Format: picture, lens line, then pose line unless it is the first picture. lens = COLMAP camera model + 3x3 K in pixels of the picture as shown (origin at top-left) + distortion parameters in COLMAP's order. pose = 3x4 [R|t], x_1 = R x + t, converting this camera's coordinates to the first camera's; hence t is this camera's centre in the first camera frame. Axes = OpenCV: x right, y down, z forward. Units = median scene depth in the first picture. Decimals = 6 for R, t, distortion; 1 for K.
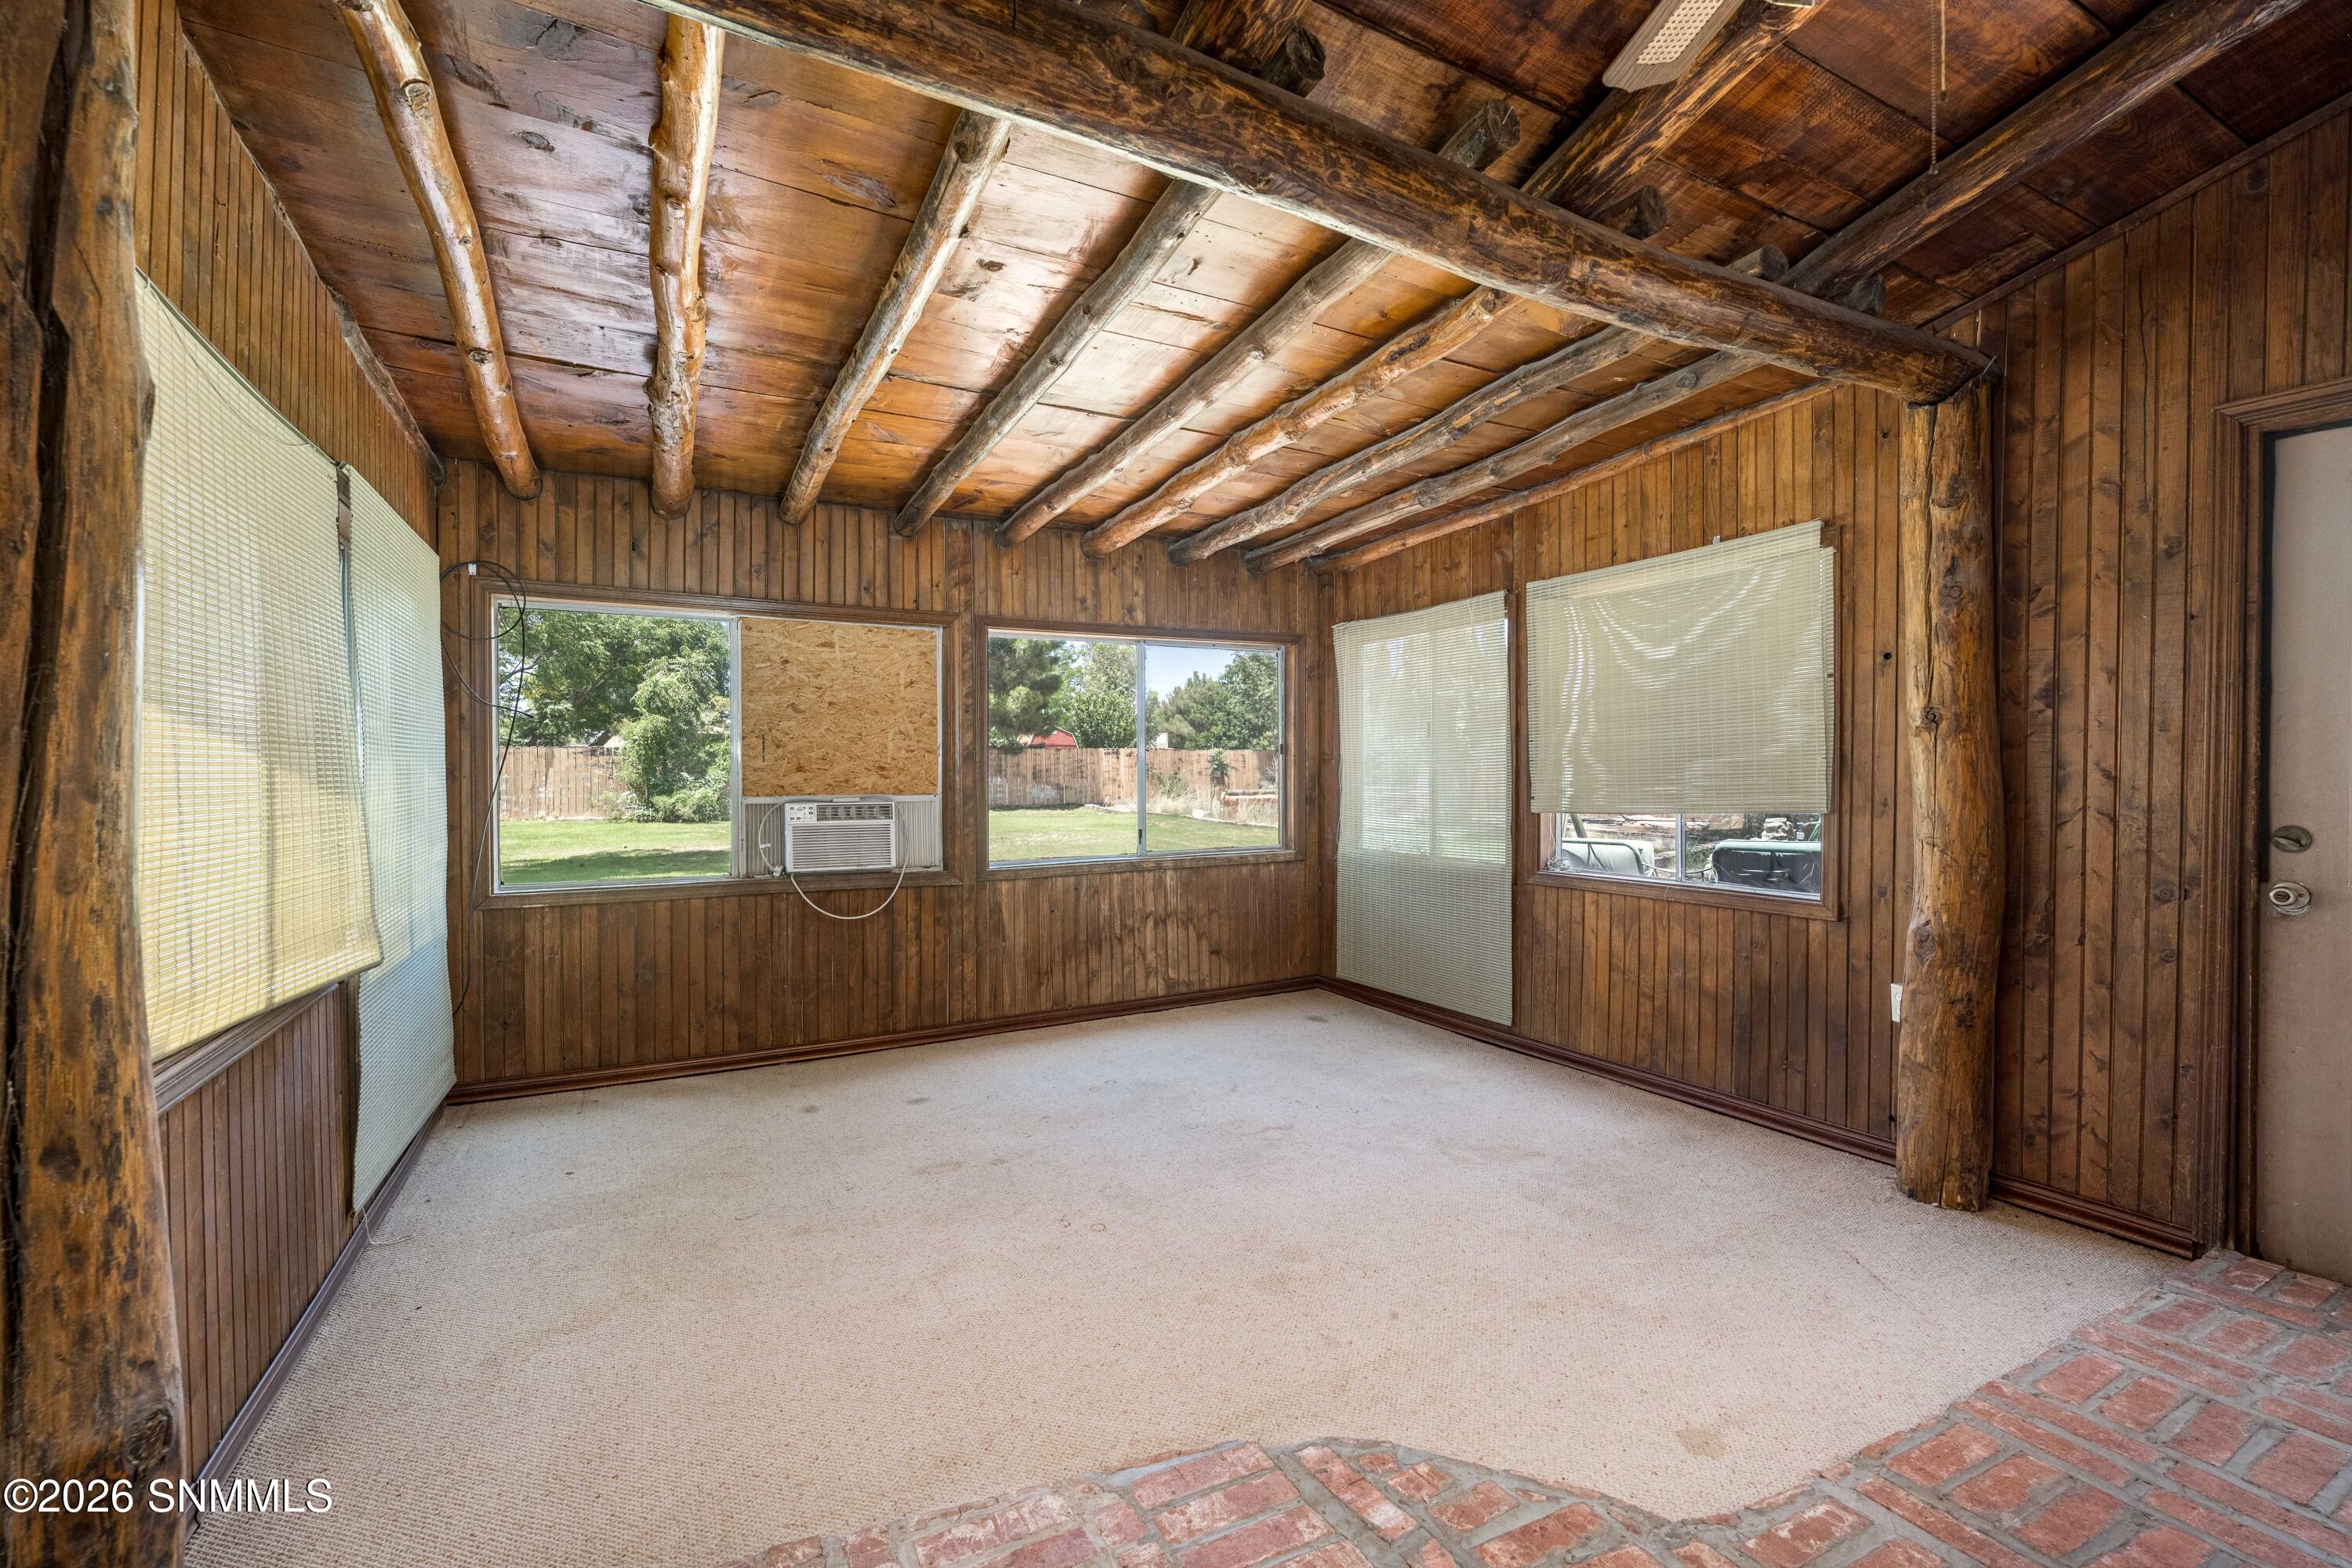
lens RADIAL K [[958.7, 0, 1168.4], [0, 958.7, 778.3], [0, 0, 1]] dist [-0.003554, 0.000094]
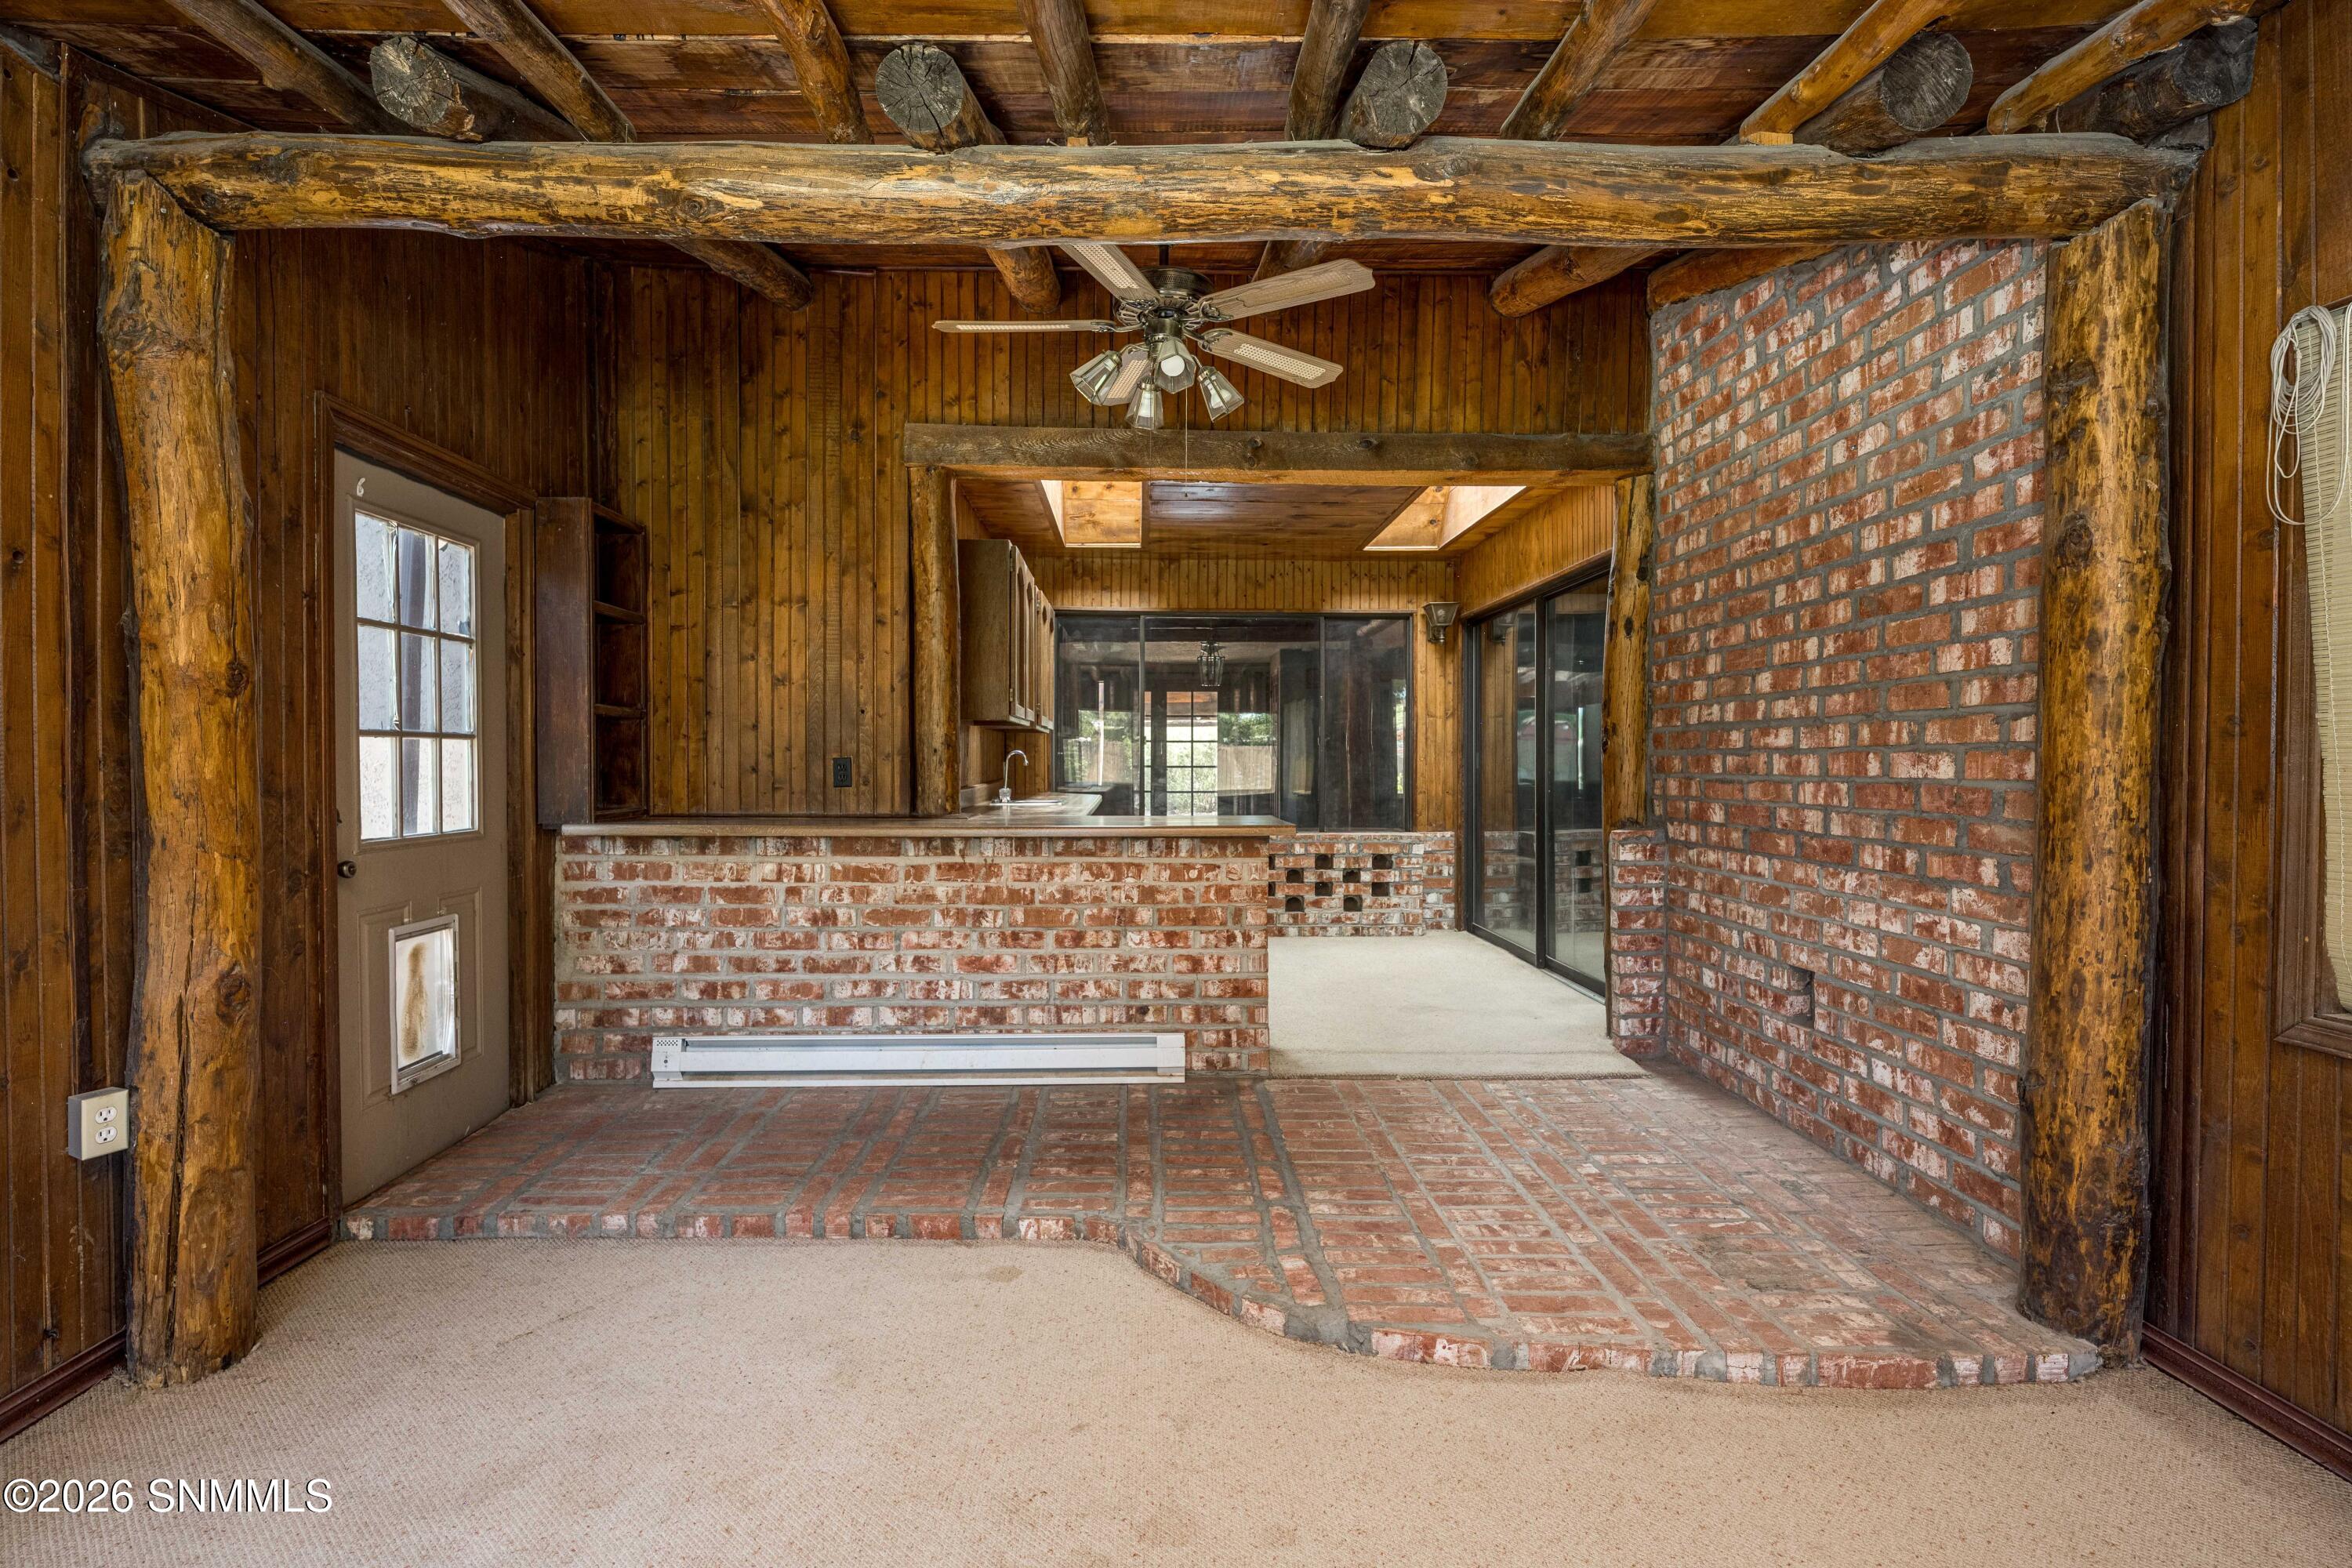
lens RADIAL K [[1145.6, 0, 1166.6], [0, 1145.6, 773.6], [0, 0, 1]] dist [-0.001756, -0.000387]
pose [[-0.894712, -0.003528, 0.446630, -0.239819], [0.007947, 0.999685, 0.023816, -0.008131], [-0.446574, 0.024858, -0.894401, 1.688390]]
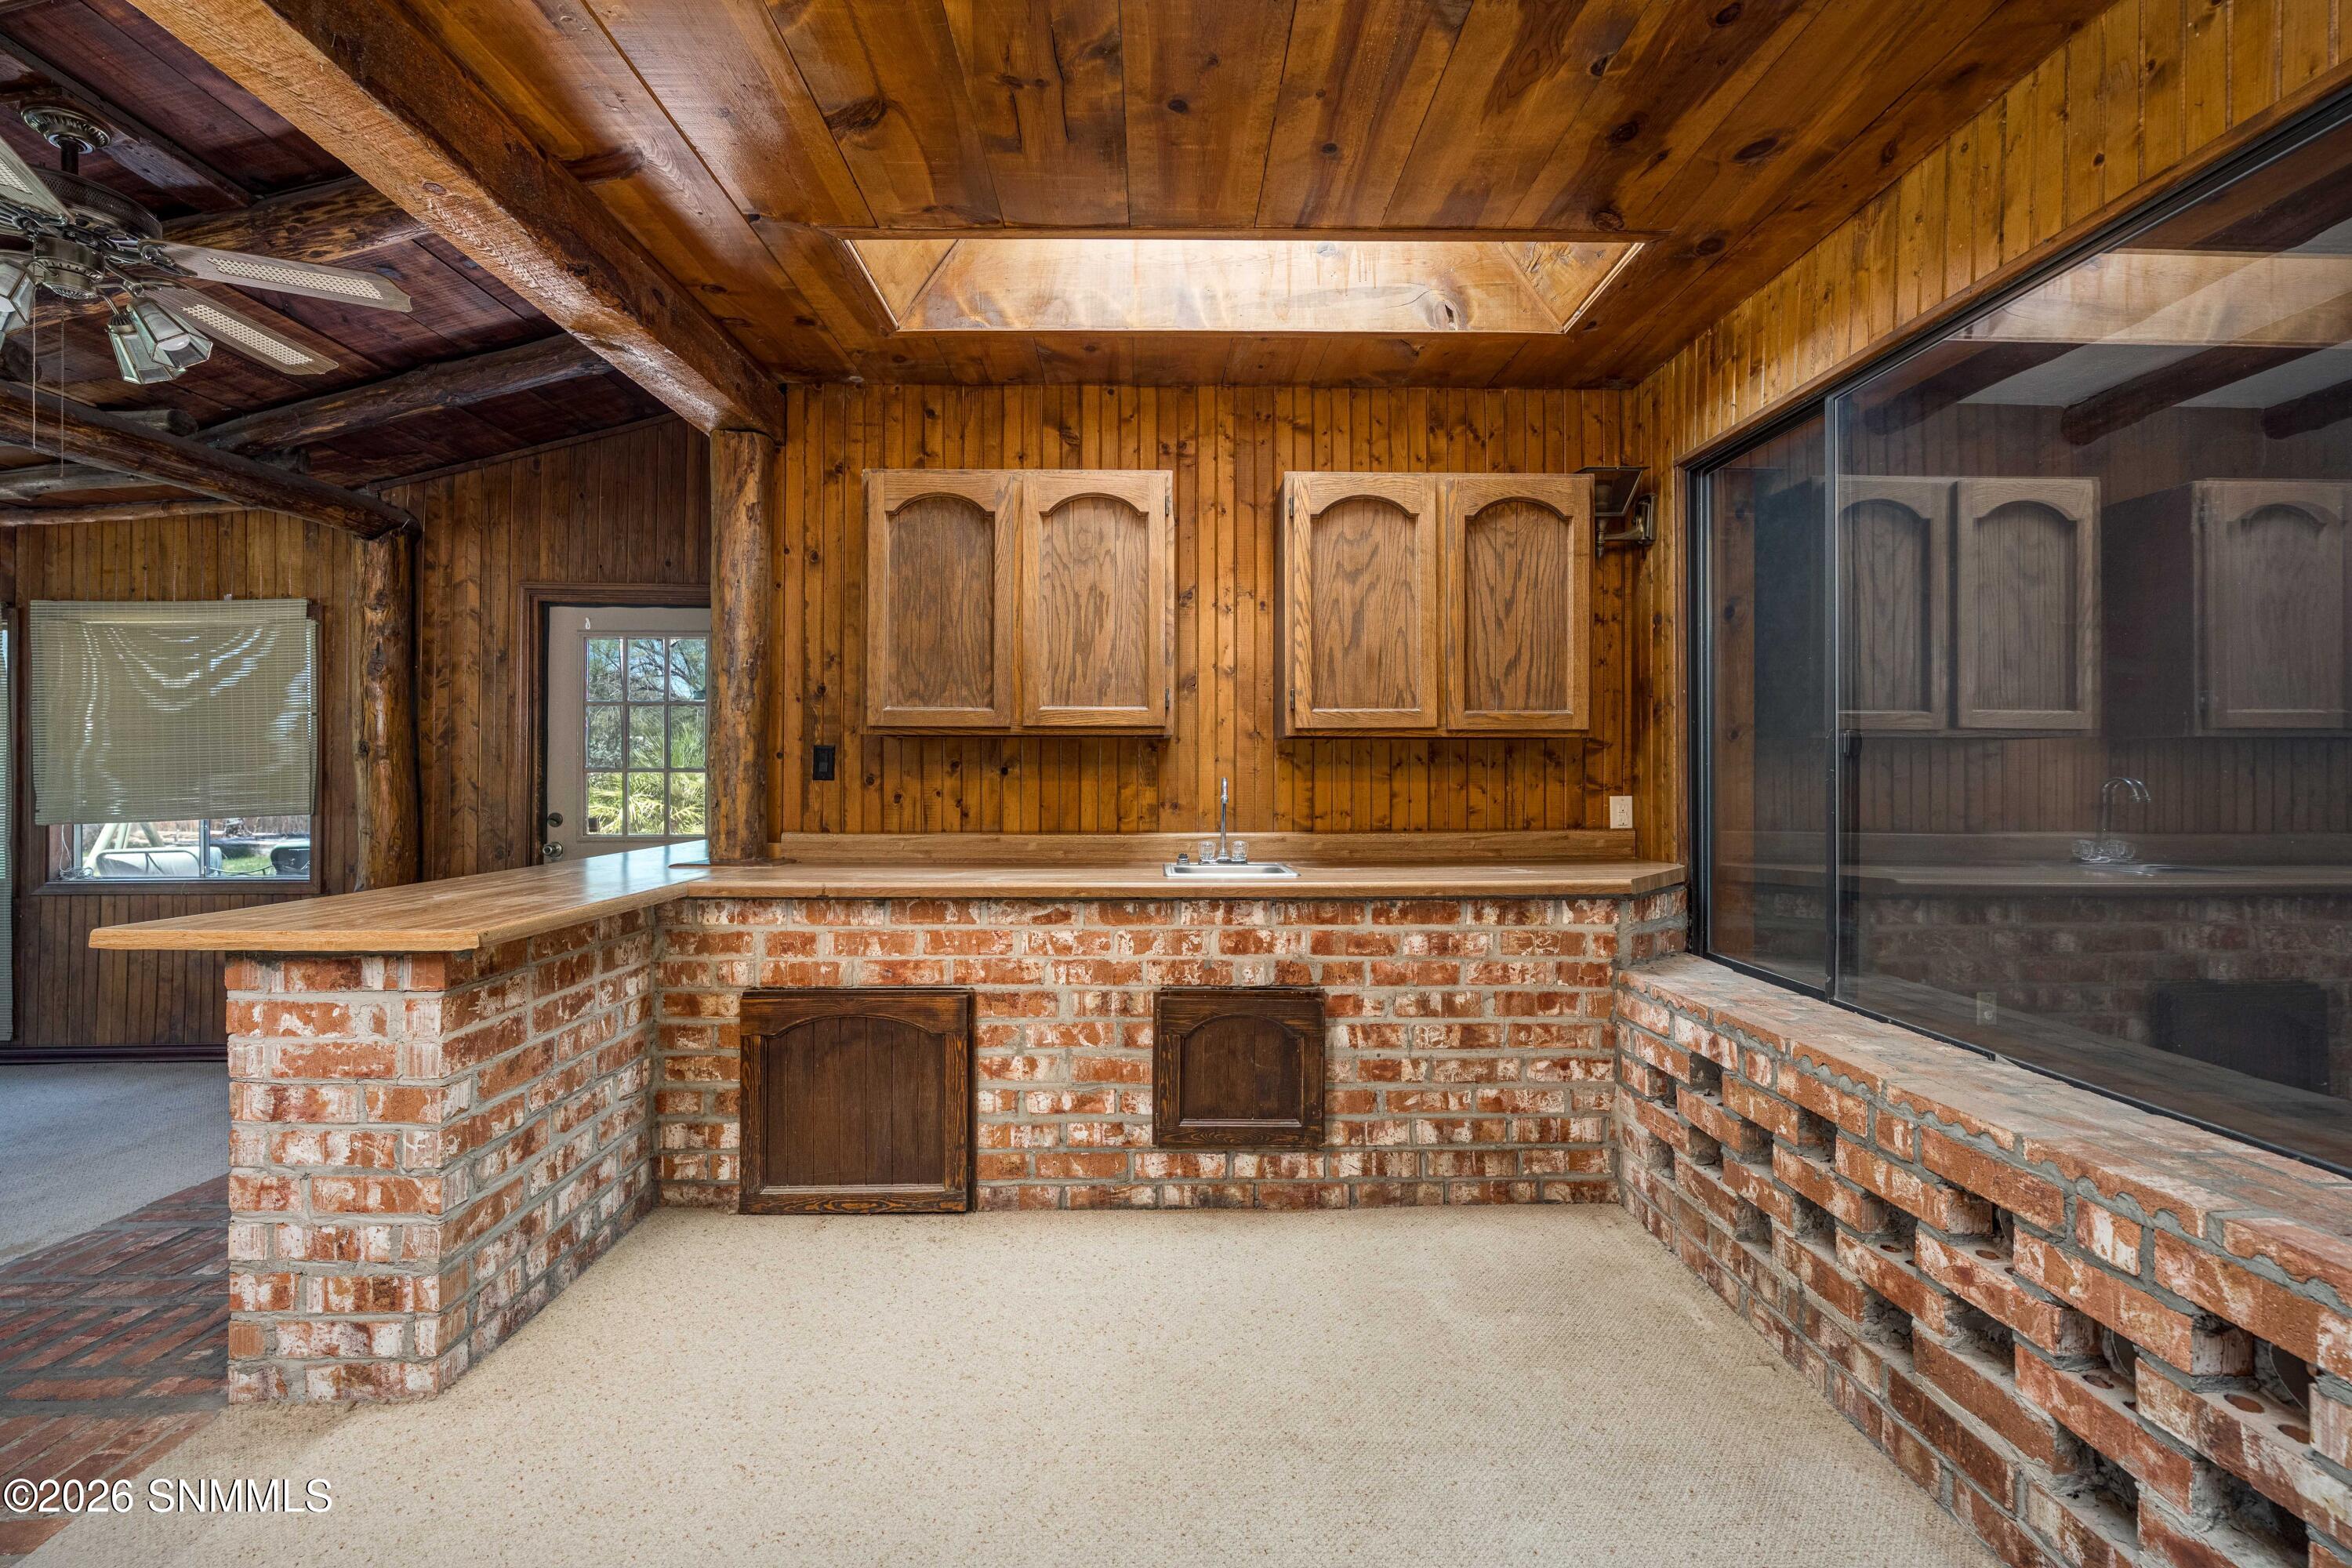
lens RADIAL K [[958.7, 0, 1171.1], [0, 958.7, 777.8], [0, 0, 1]] dist [-0.003554, 0.000094]
pose [[0.464726, 0.002748, 0.885450, 0.059683], [0.008632, 0.999934, -0.007634, 0.004969], [-0.885412, 0.011191, 0.464672, -0.816529]]
